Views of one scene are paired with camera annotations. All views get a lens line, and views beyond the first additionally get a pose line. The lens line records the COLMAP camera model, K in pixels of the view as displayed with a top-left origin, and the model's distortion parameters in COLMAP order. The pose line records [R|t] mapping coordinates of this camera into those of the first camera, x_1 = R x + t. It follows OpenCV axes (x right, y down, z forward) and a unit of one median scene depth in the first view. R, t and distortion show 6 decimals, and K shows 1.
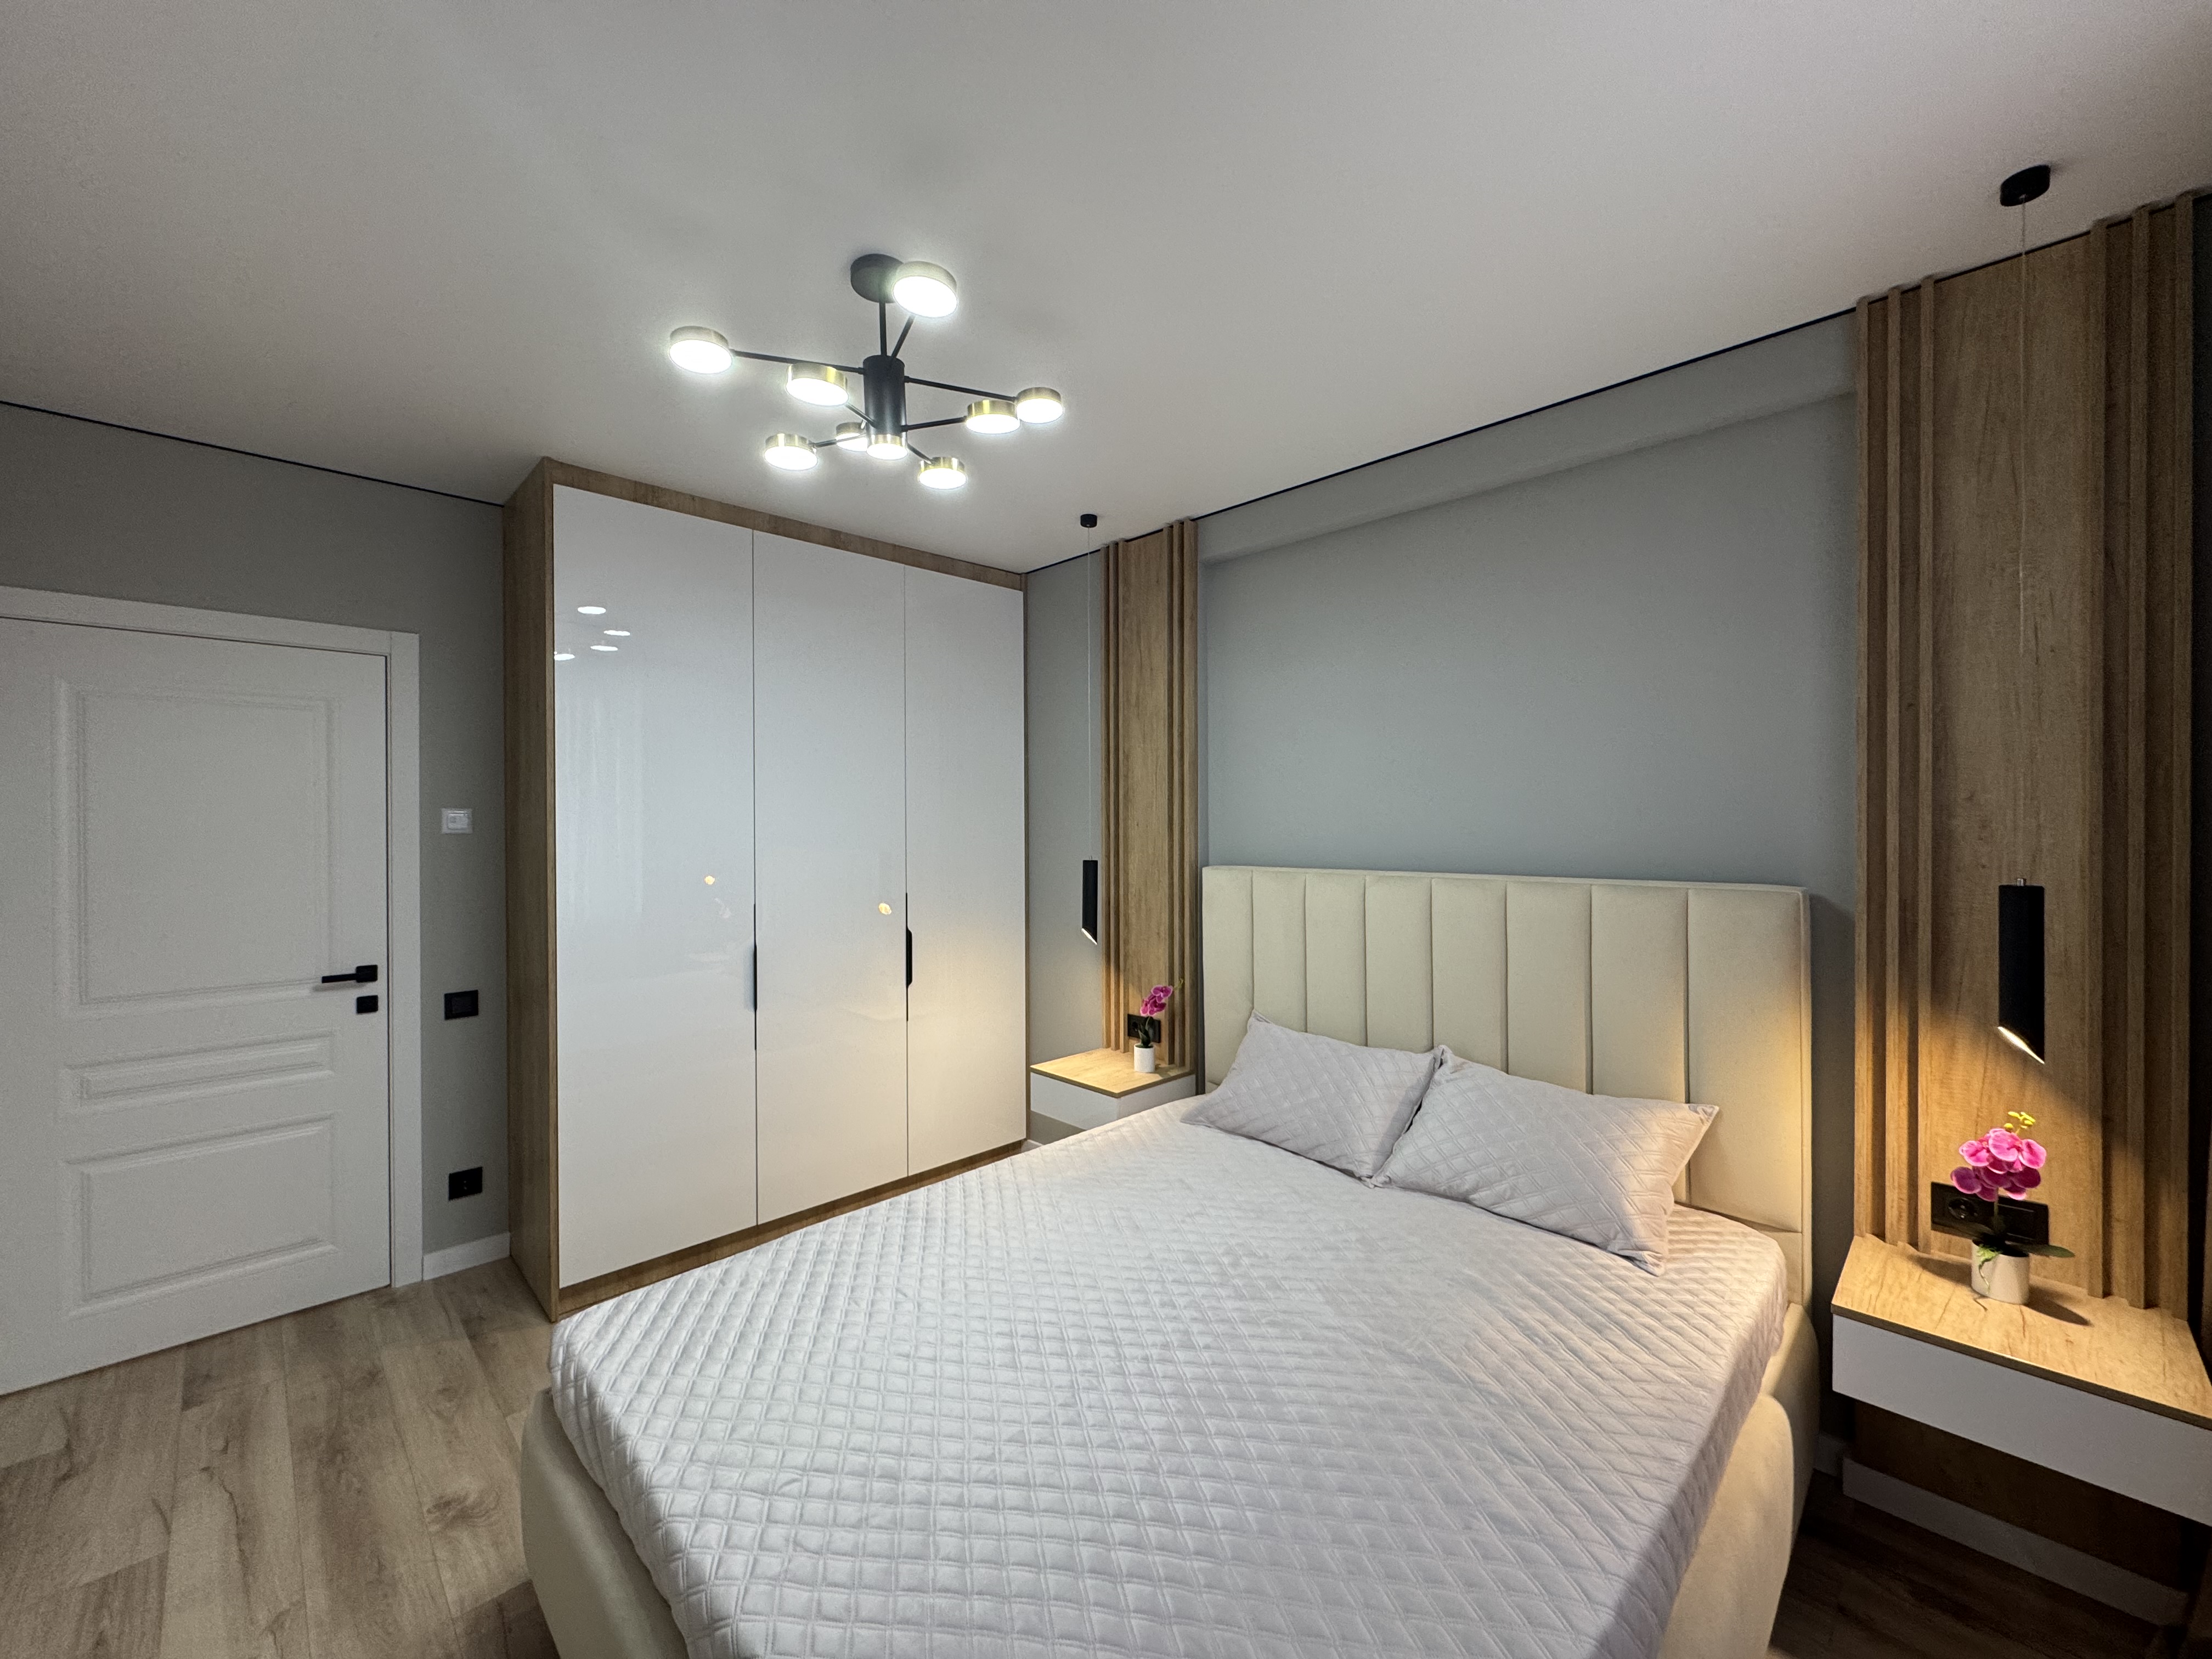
lens RADIAL K [[884.3, 0, 1110.3], [0, 884.3, 829.2], [0, 0, 1]] dist [-0.000701, -0.013308]
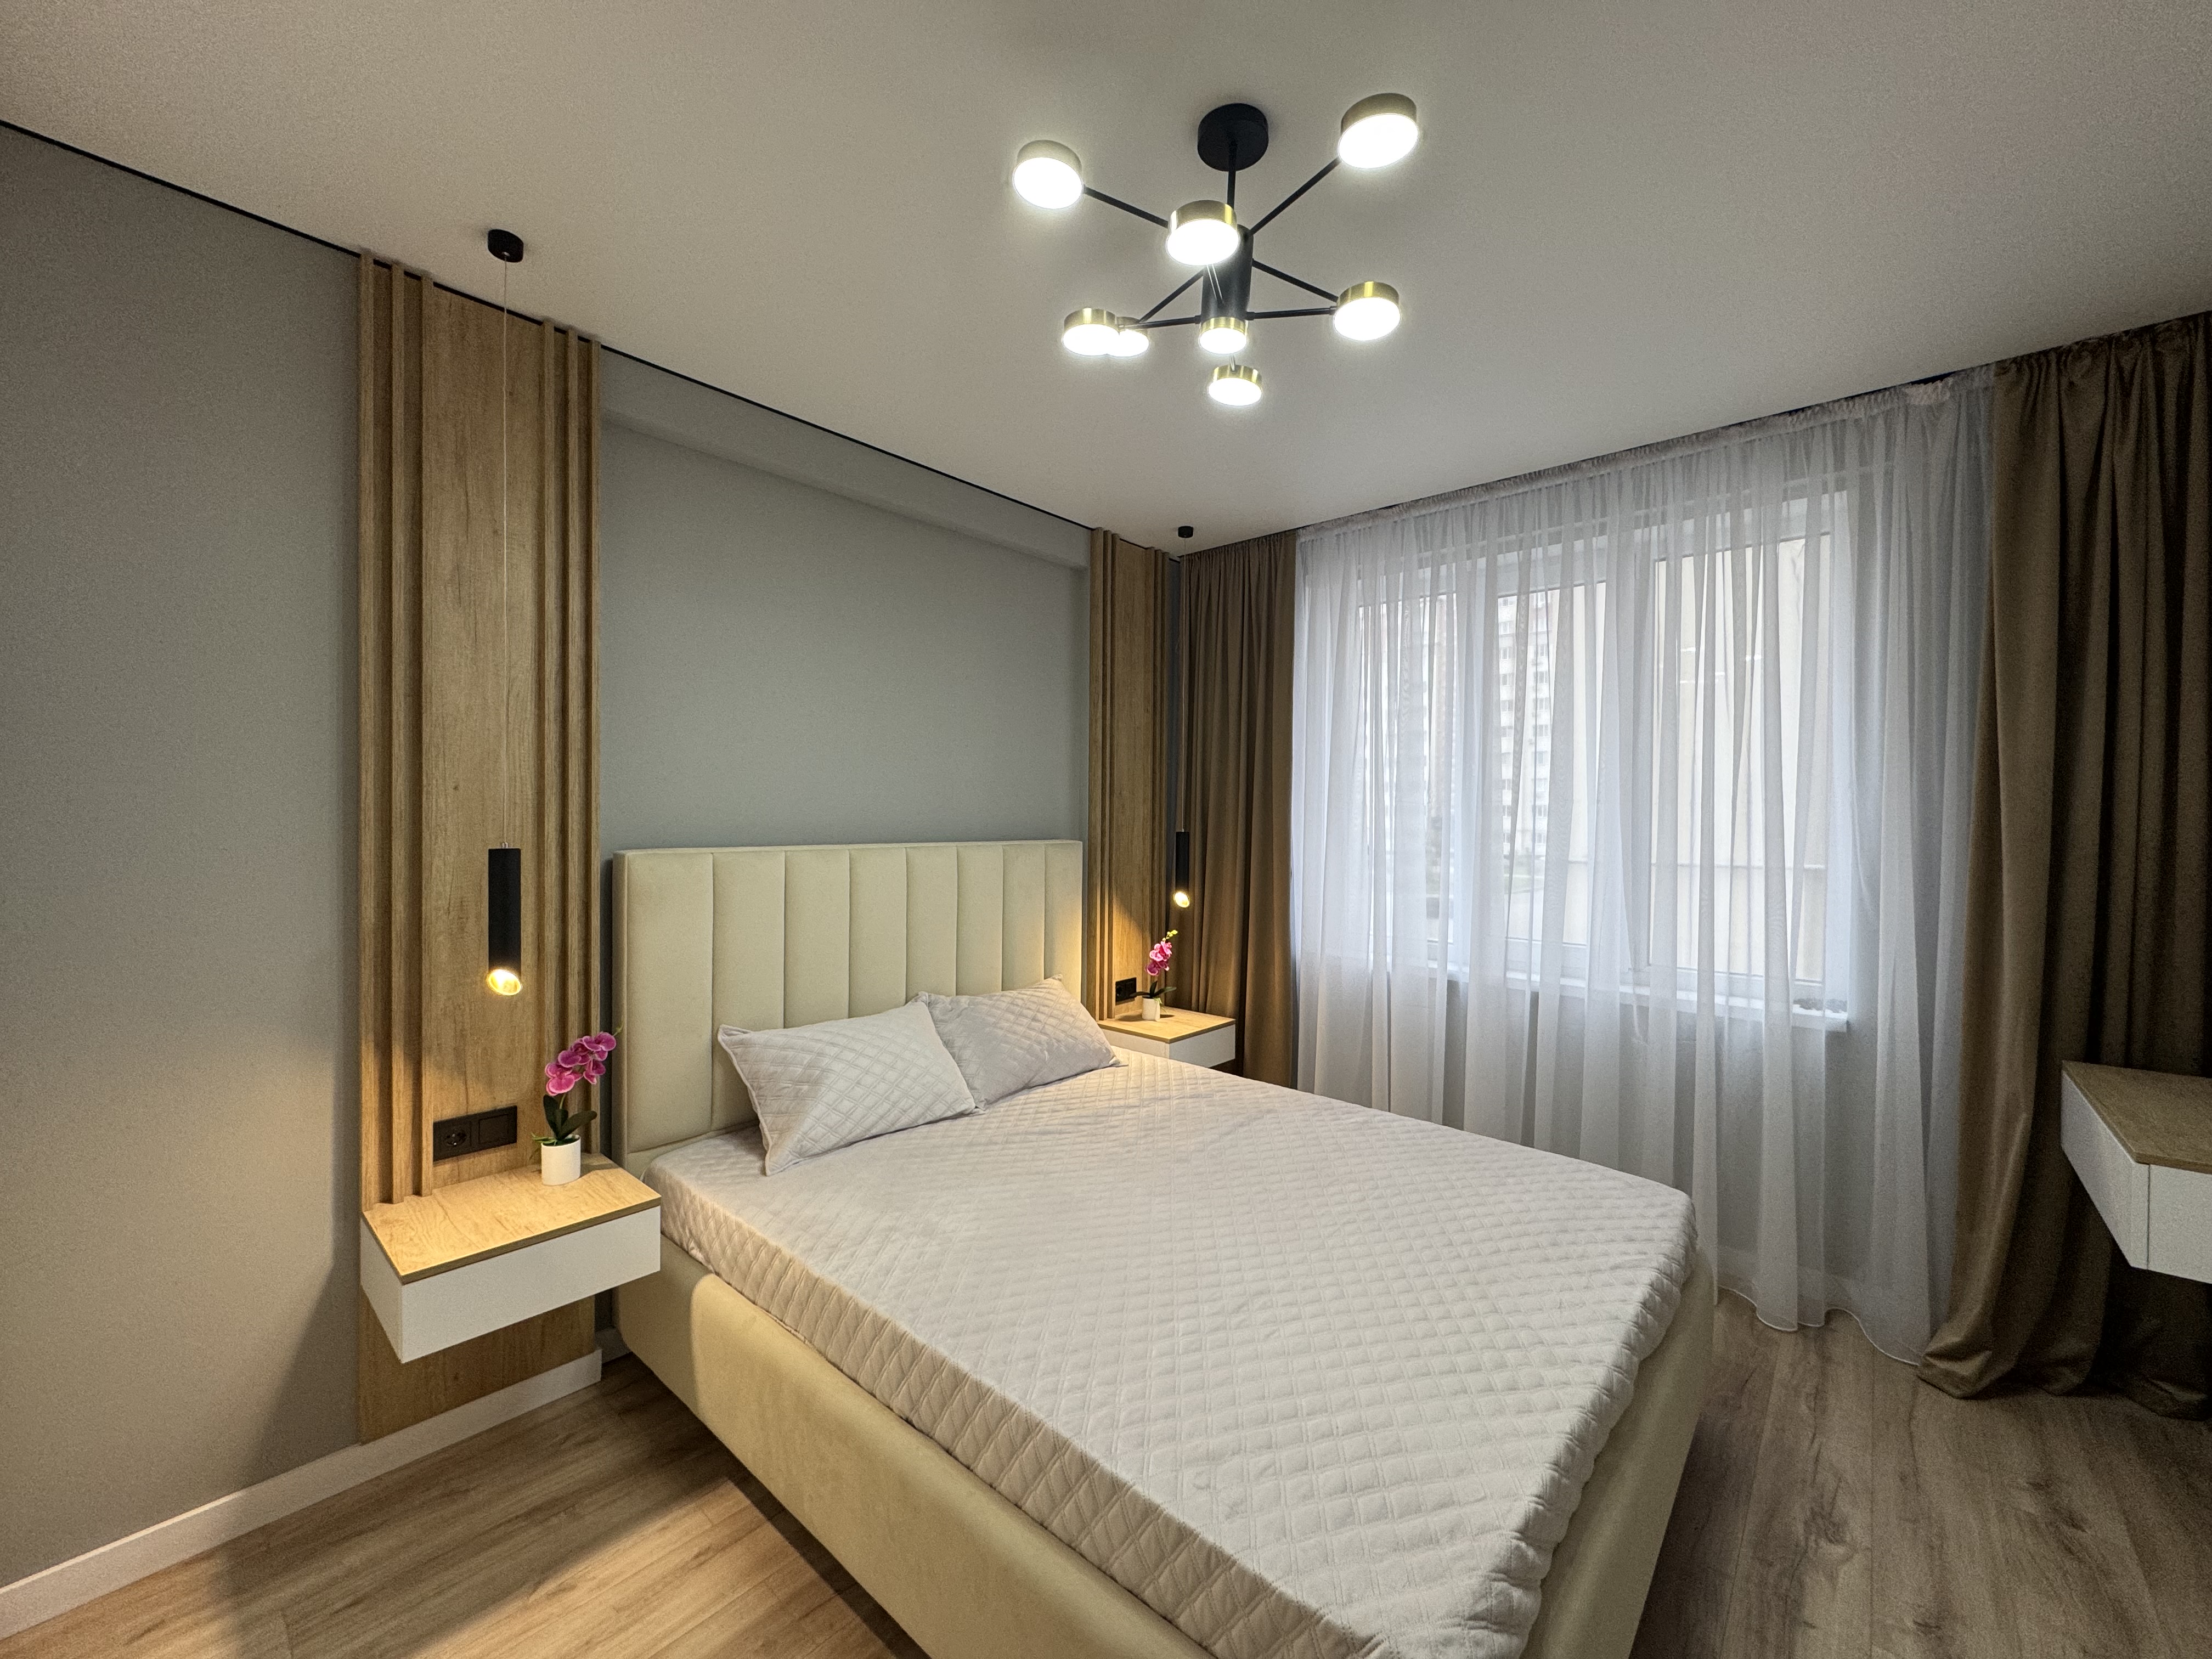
lens RADIAL K [[884.3, 0, 1110.3], [0, 884.3, 829.2], [0, 0, 1]] dist [-0.000701, -0.013308]
pose [[-0.072715, -0.020820, 0.997135, -0.774824], [-0.013242, 0.999714, 0.019908, 0.005651], [-0.997265, -0.011756, -0.072970, 0.809609]]
